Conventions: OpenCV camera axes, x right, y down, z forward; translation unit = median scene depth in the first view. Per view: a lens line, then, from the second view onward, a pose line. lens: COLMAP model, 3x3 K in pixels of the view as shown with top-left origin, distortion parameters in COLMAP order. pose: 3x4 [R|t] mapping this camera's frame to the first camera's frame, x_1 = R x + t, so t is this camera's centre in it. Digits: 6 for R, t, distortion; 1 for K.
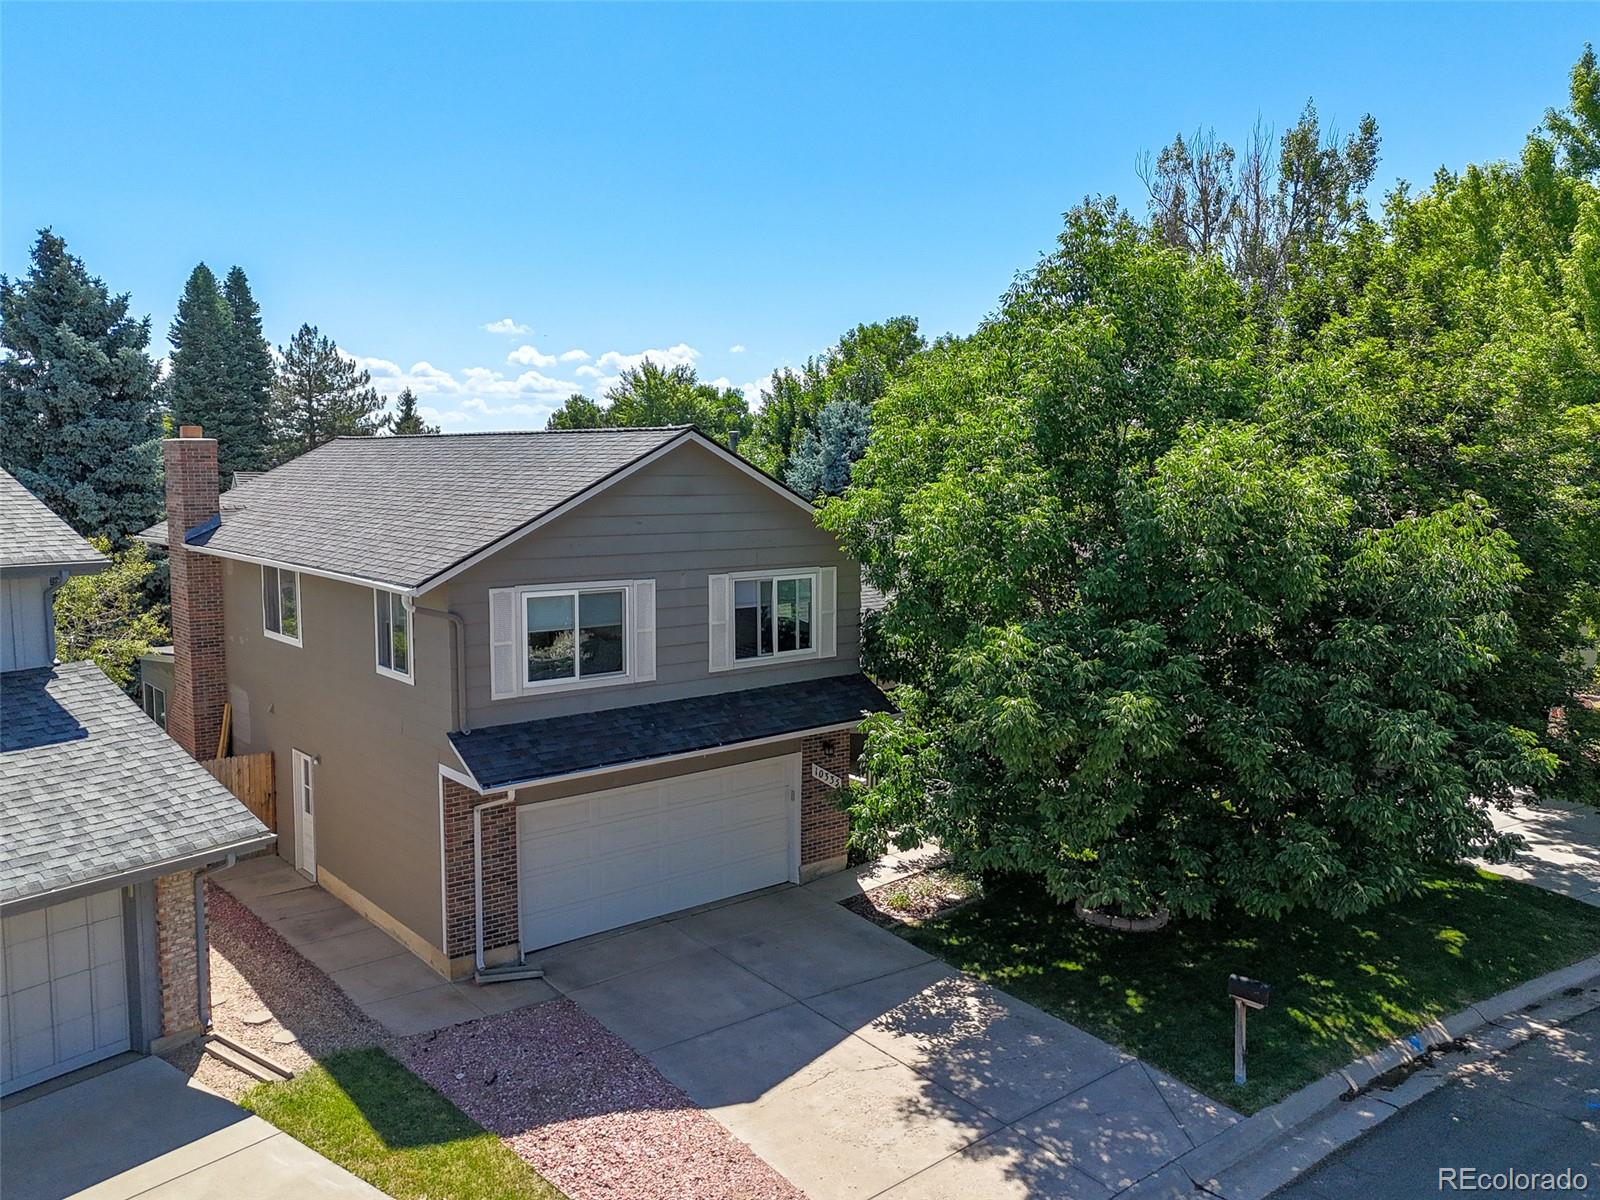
lens RADIAL K [[1236.9, 0, 800.0], [0, 1236.9, 600.0], [0, 0, 1]] dist [0.023677, -0.010693]
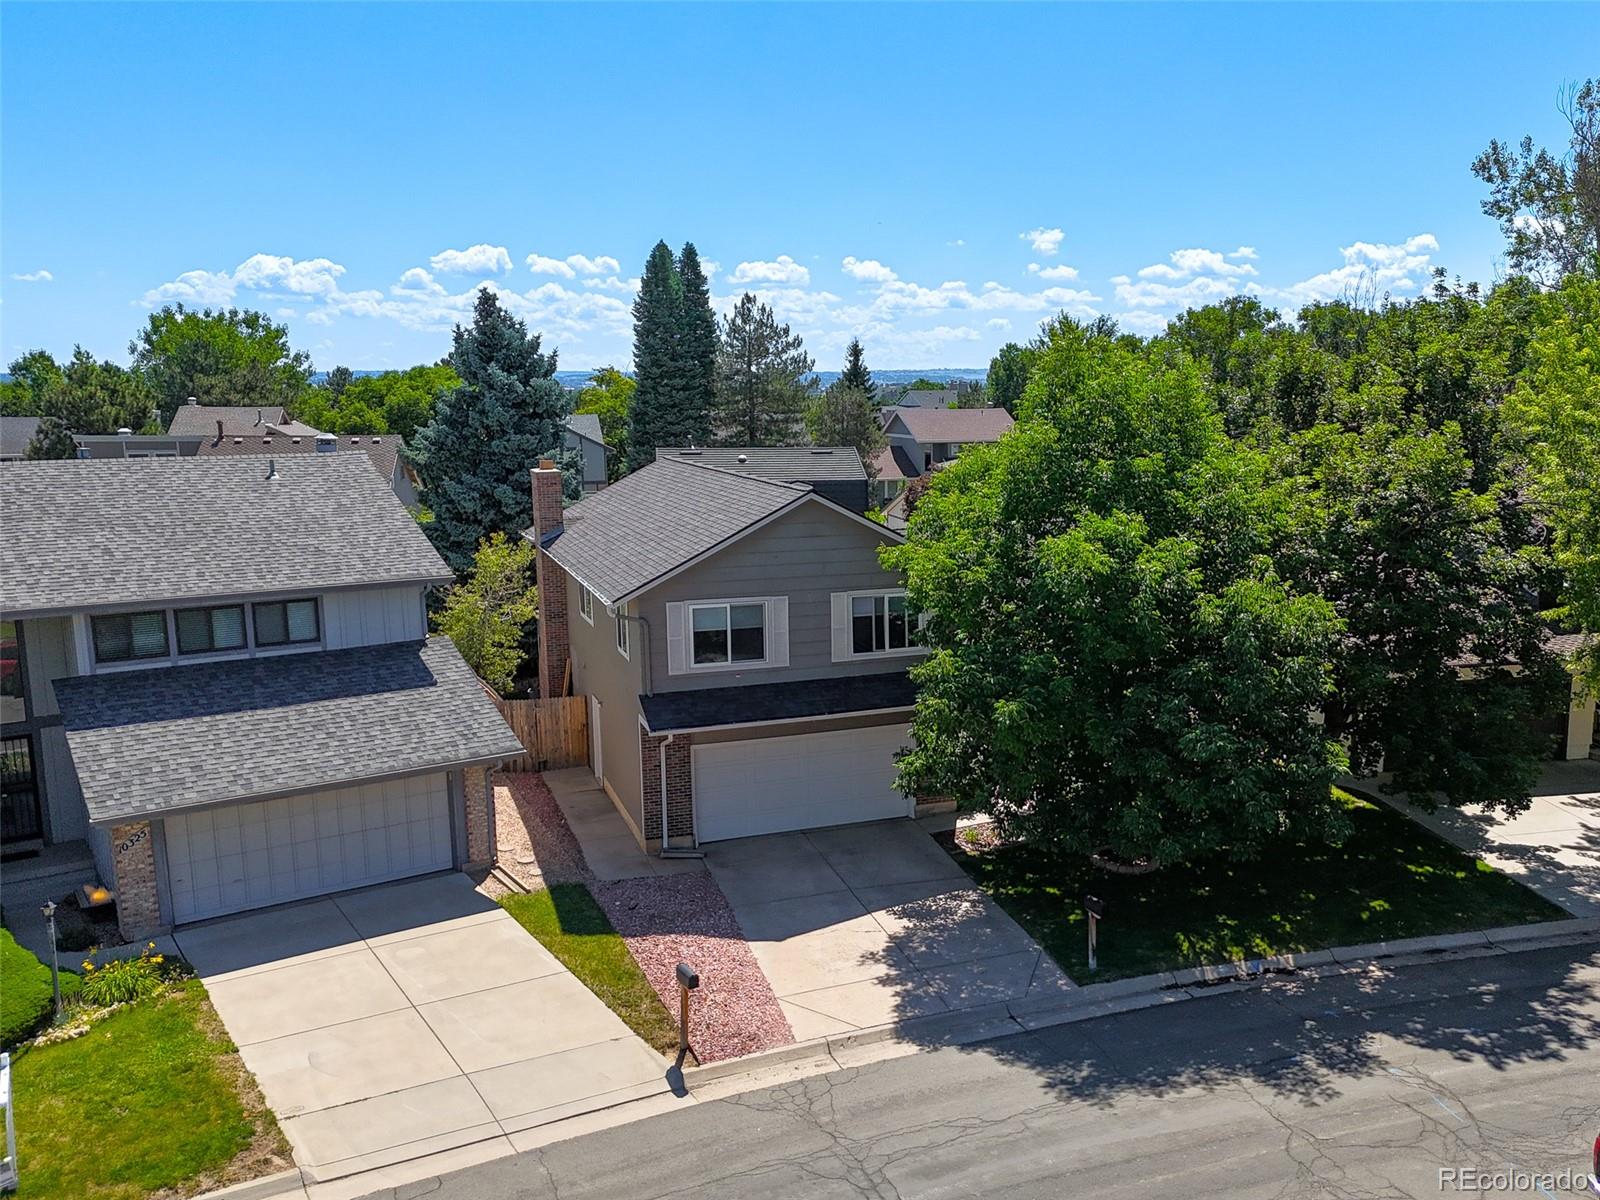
lens RADIAL K [[1202.1, 0, 800.7], [0, 1202.1, 658.2], [0, 0, 1]] dist [0.038603, -0.005605]
pose [[0.945550, 0.052377, -0.321236, 0.370202], [-0.024817, 0.995696, 0.089299, -0.074224], [0.324531, -0.076465, 0.942779, -0.331931]]
